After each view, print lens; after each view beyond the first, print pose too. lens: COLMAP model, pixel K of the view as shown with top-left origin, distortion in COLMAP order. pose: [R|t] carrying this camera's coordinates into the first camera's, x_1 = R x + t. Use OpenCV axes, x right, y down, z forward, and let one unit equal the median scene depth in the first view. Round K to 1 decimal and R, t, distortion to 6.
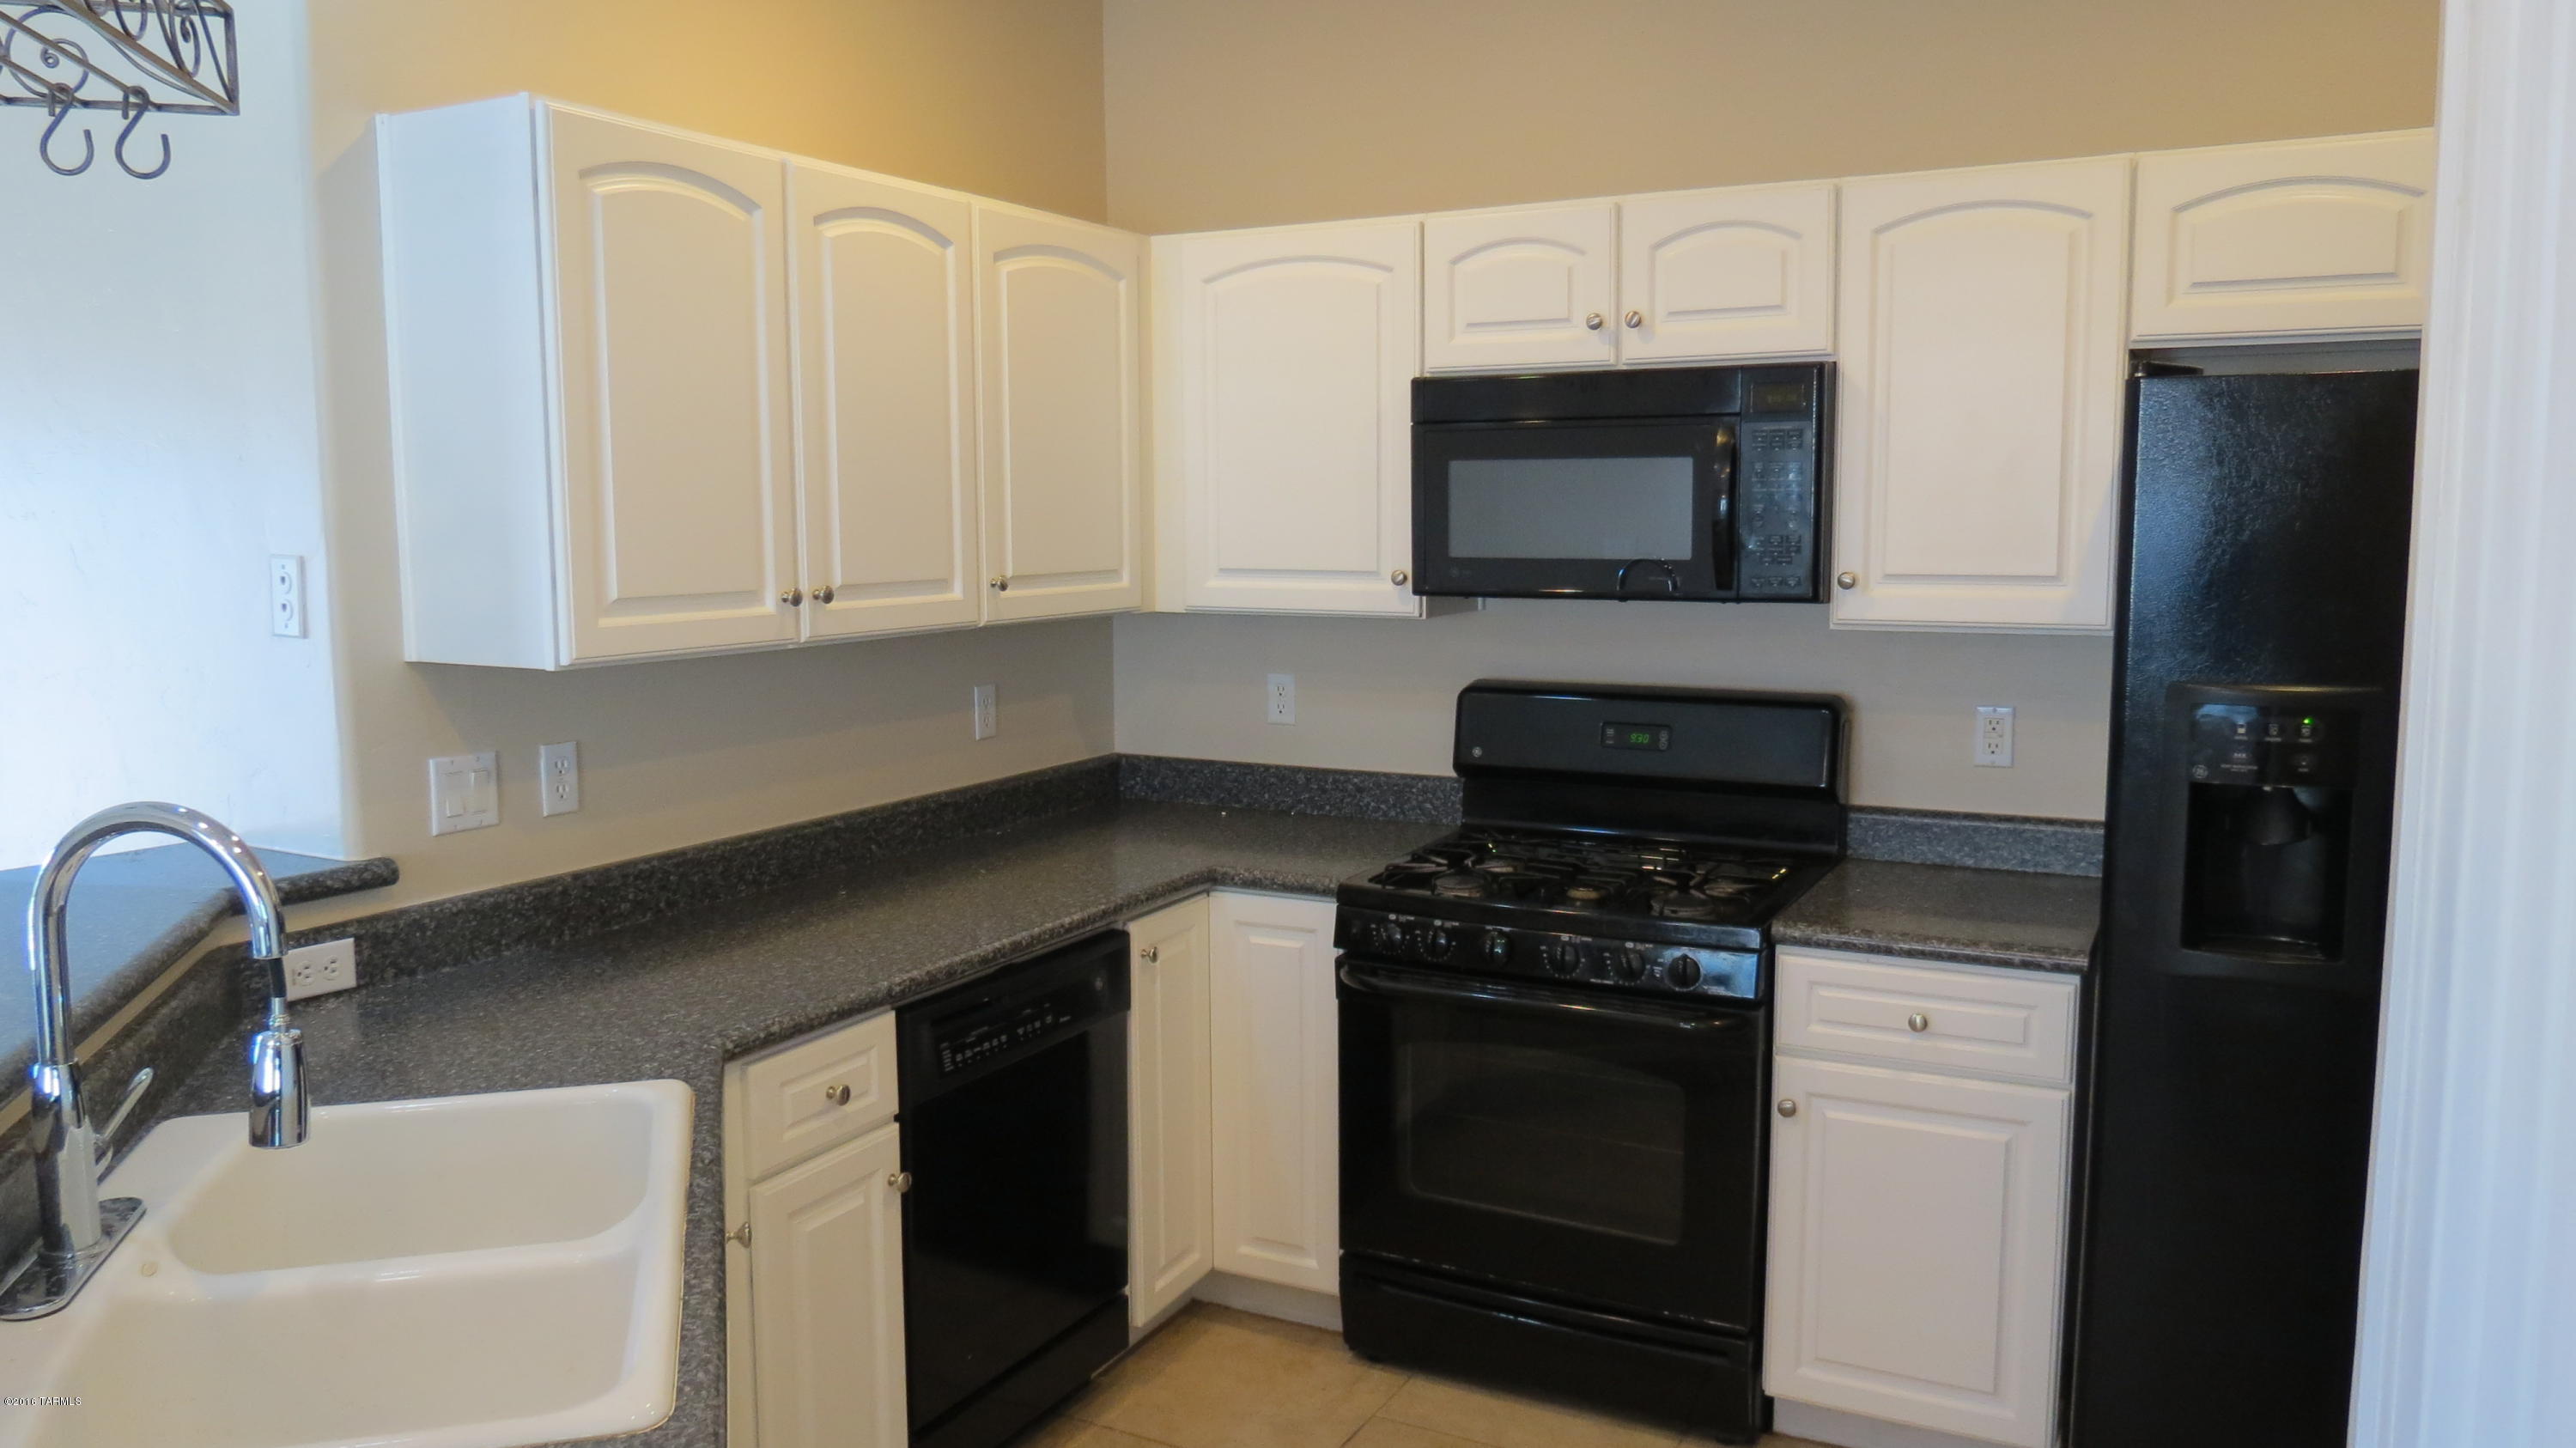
lens RADIAL K [[1829.3, 0, 1288.0], [0, 1829.3, 724.0], [0, 0, 1]] dist [-0.020947, -0.002580]
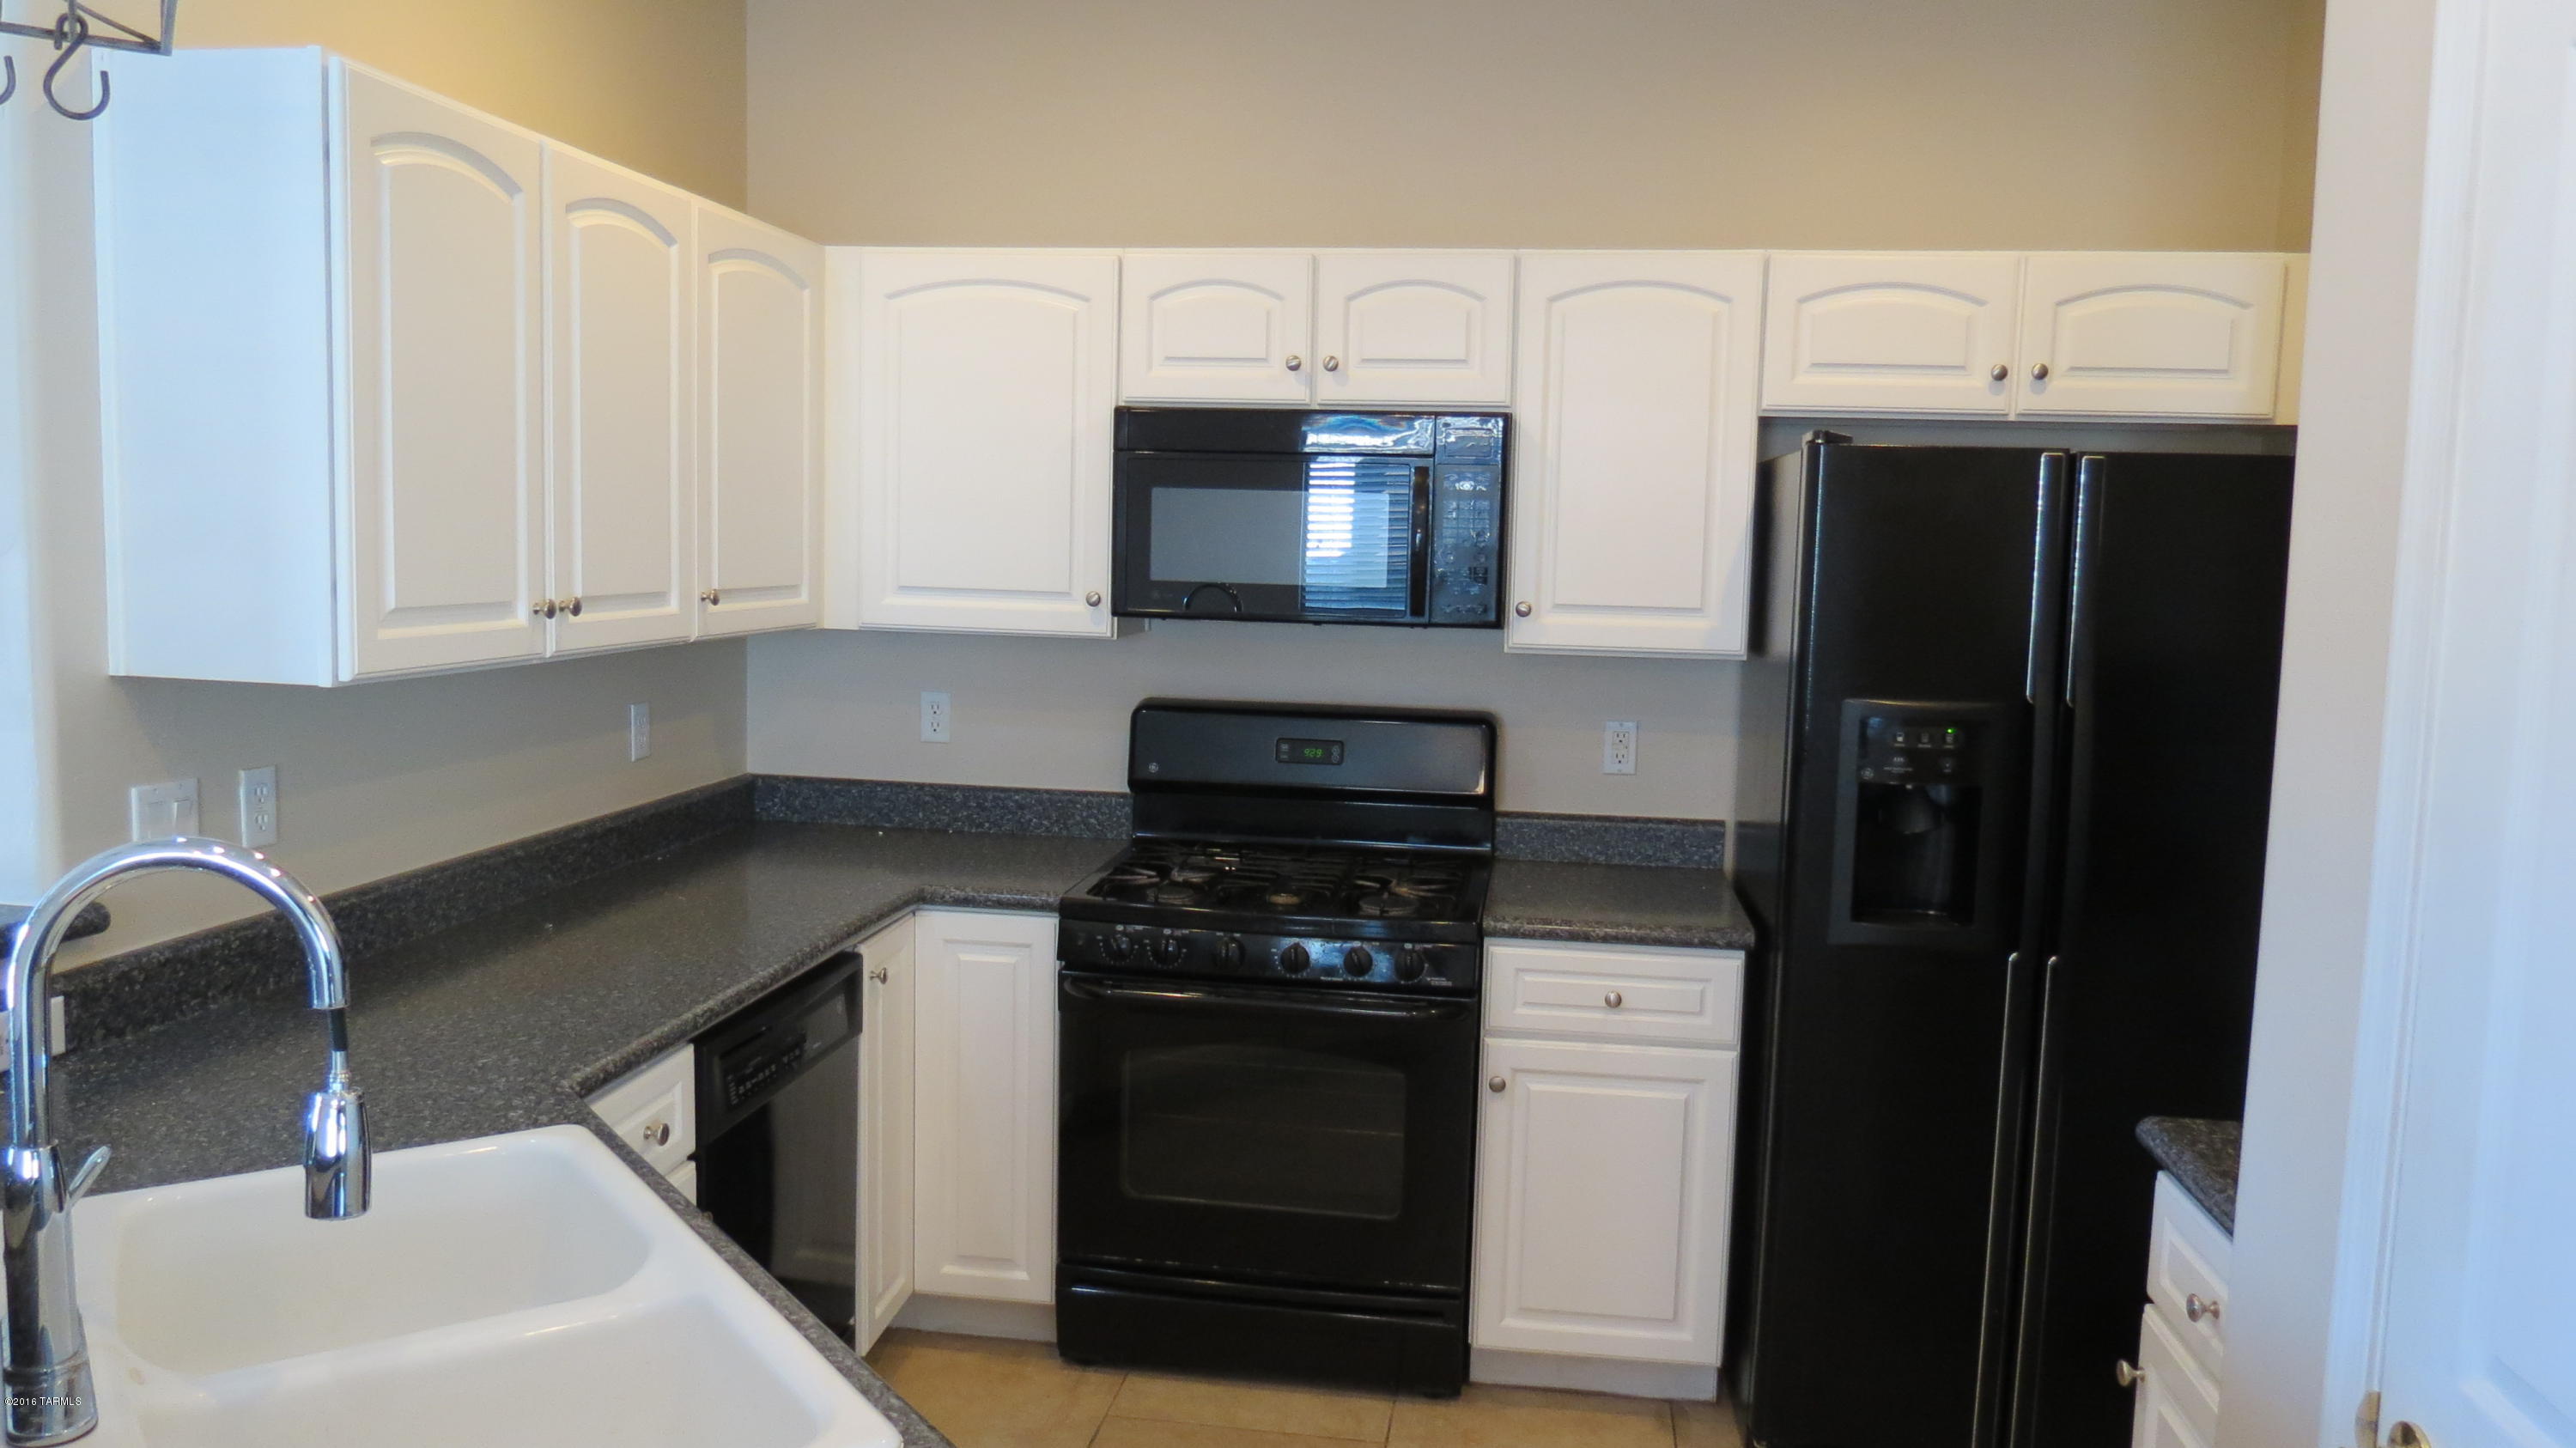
lens RADIAL K [[1815.8, 0, 1288.0], [0, 1815.8, 724.0], [0, 0, 1]] dist [-0.003962, -0.047890]
pose [[0.942574, -0.004316, 0.333969, -0.206175], [0.007888, 0.999925, -0.009339, 0.000988], [-0.333904, 0.011437, 0.942538, 0.001065]]
